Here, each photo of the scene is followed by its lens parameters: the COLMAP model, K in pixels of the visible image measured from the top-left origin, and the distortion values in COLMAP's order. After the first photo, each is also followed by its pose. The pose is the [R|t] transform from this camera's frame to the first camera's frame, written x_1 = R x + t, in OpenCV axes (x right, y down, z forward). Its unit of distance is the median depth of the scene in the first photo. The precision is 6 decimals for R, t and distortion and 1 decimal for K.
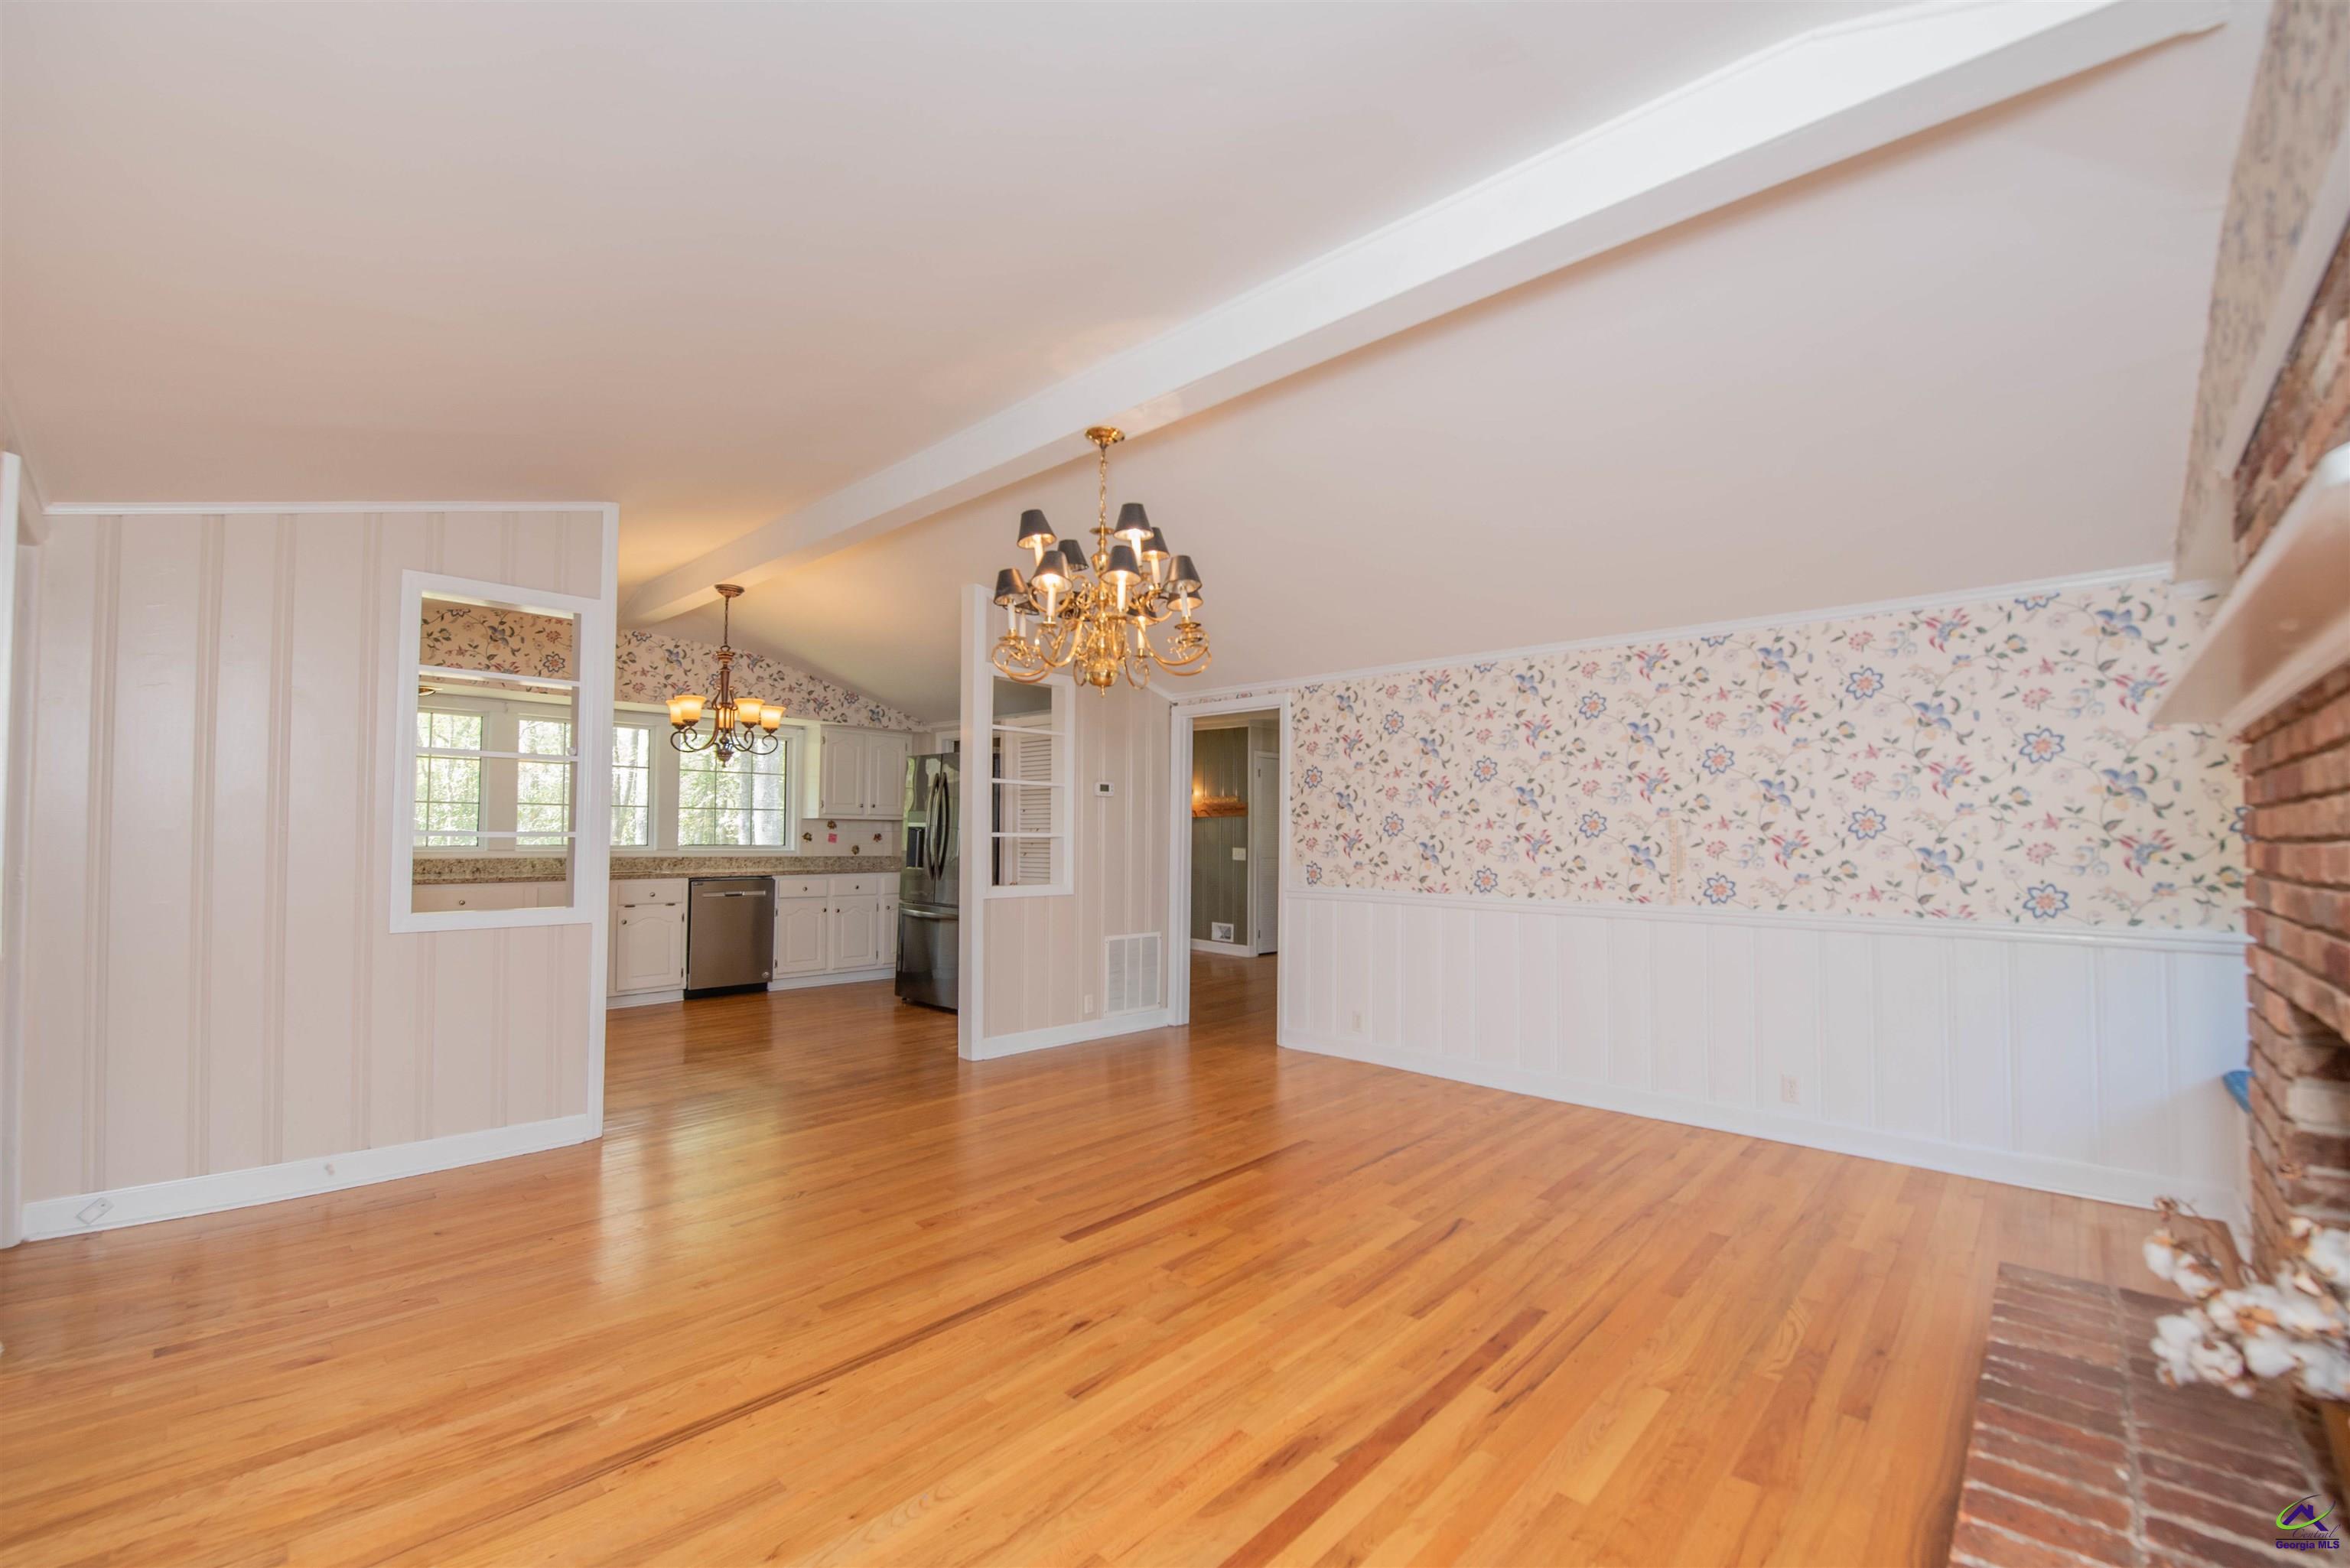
lens RADIAL K [[946.2, 0, 1166.4], [0, 946.2, 800.0], [0, 0, 1]] dist [-0.009743, -0.003749]
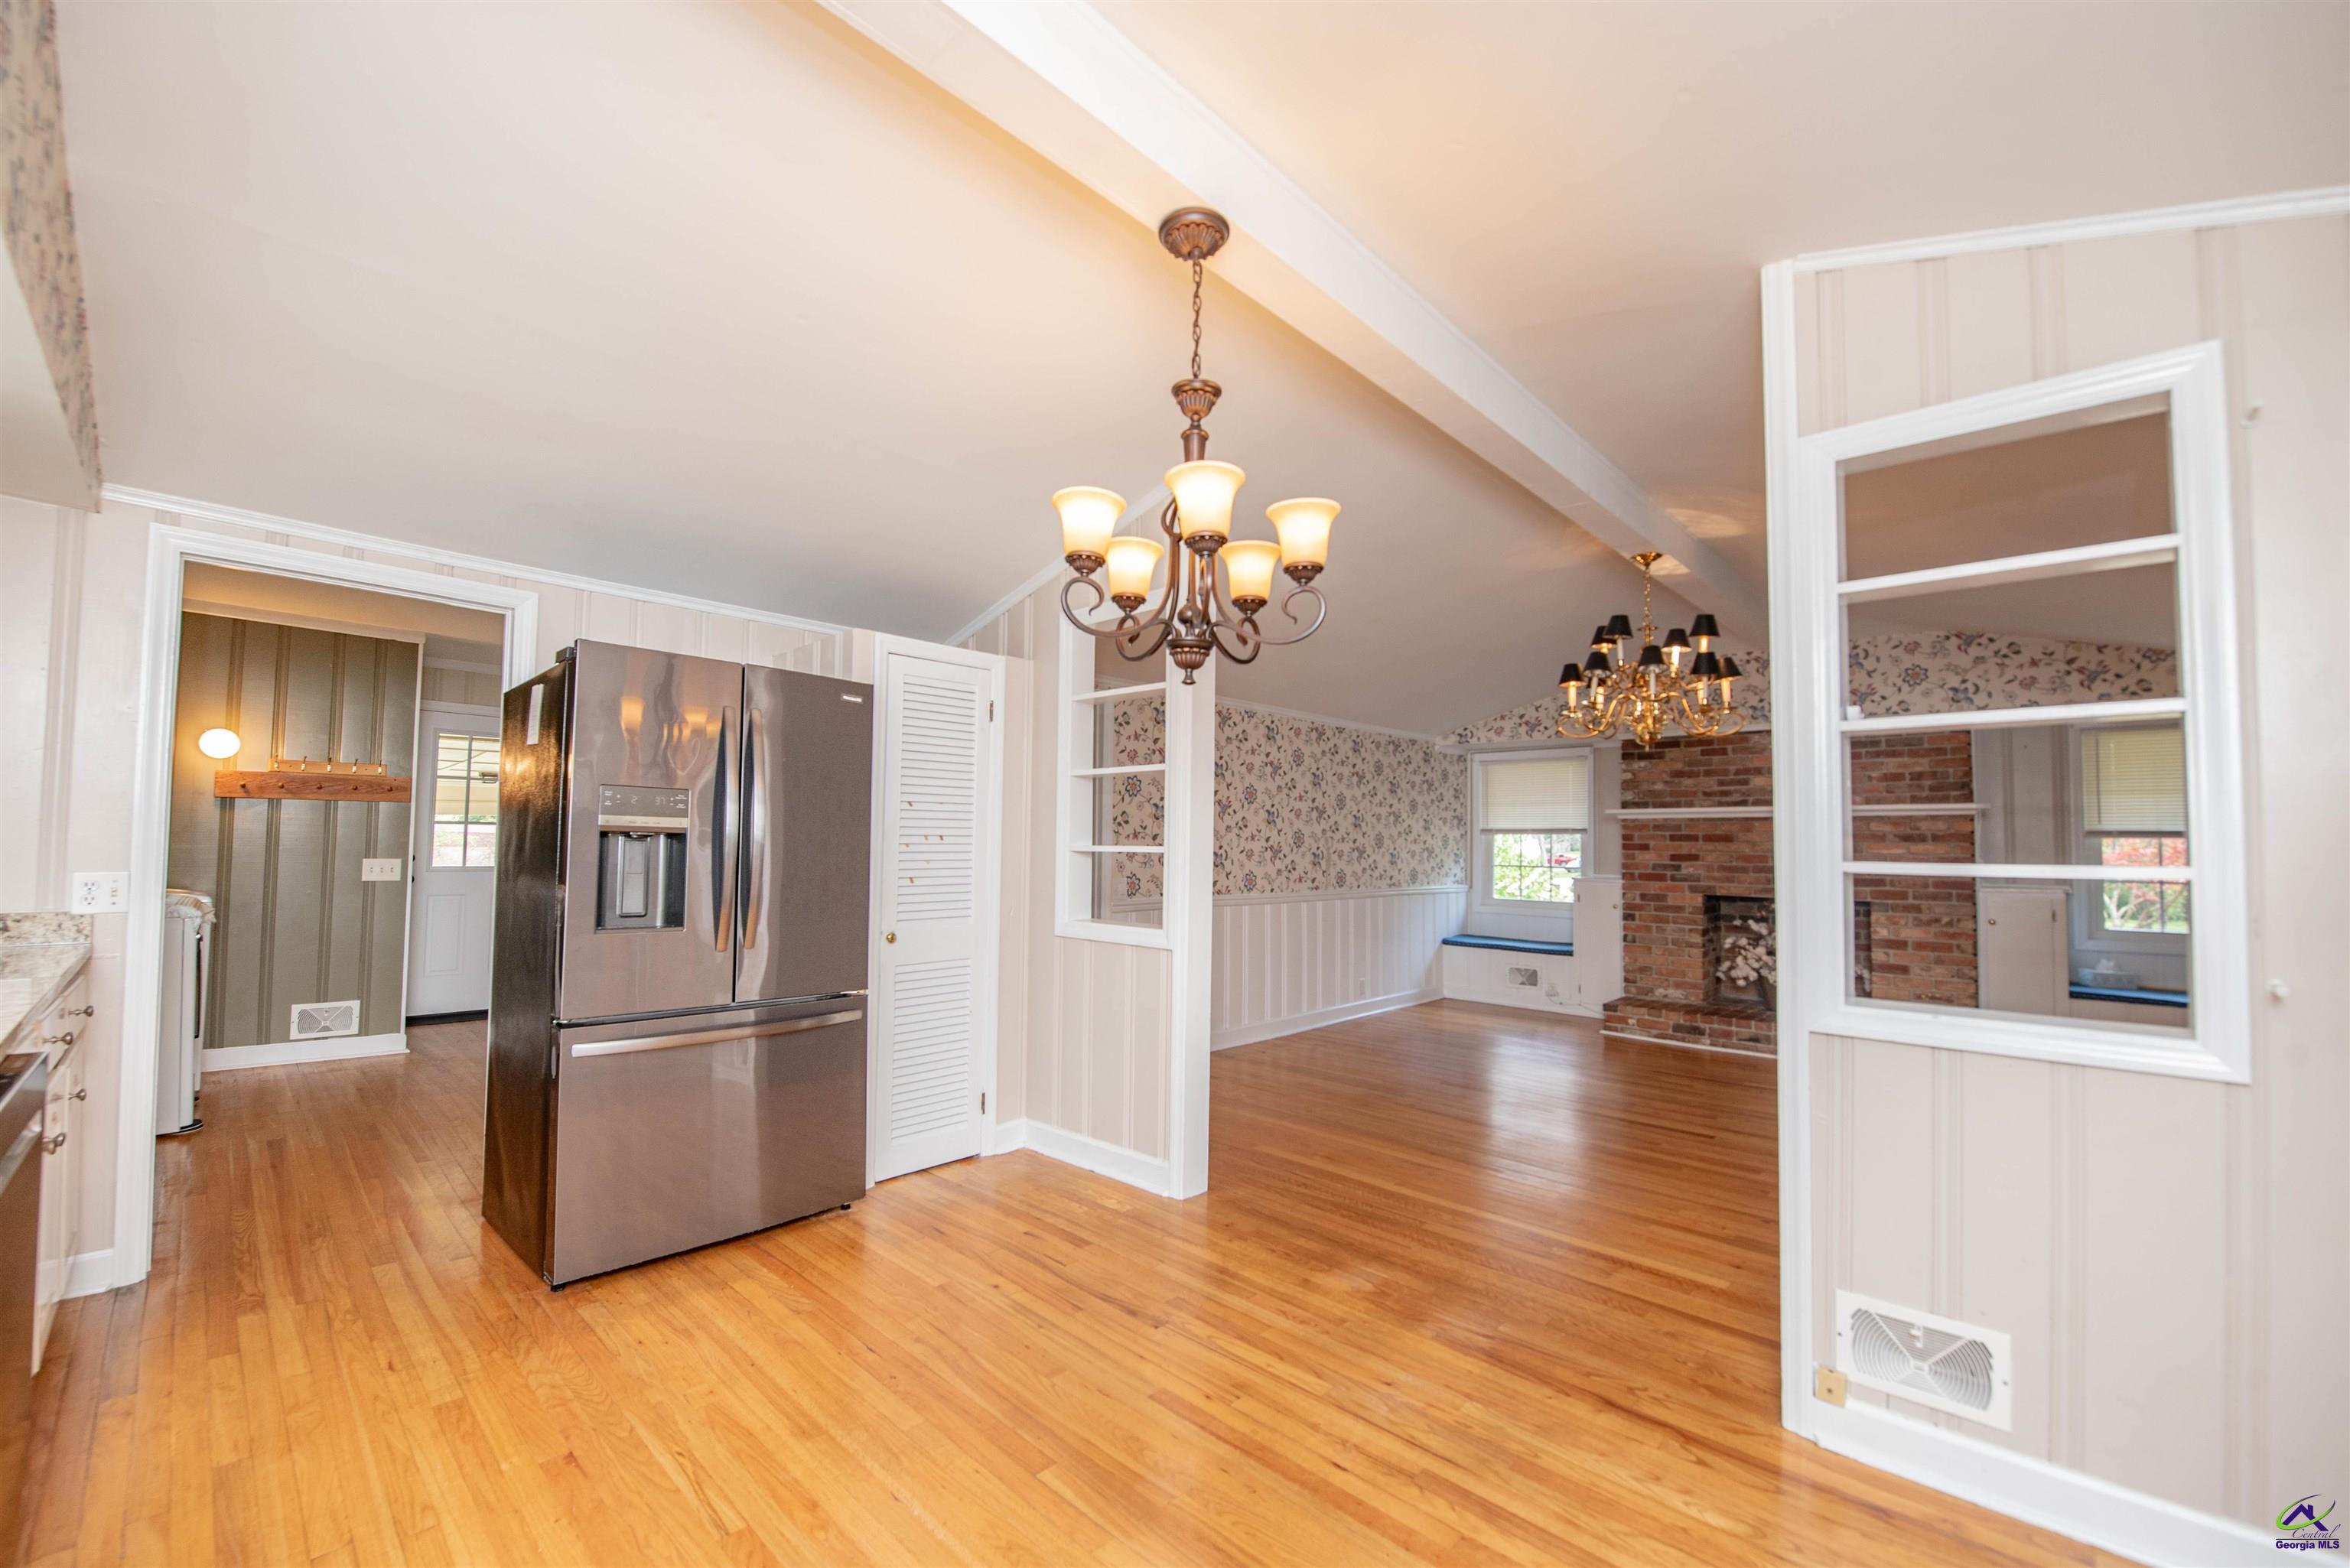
lens RADIAL K [[946.2, 0, 1166.4], [0, 946.2, 800.0], [0, 0, 1]] dist [-0.009743, -0.003749]
pose [[0.005899, 0.038443, 0.999243, -0.975733], [-0.051368, 0.997953, -0.038090, 0.031284], [-0.998662, -0.051104, 0.007861, 1.151742]]
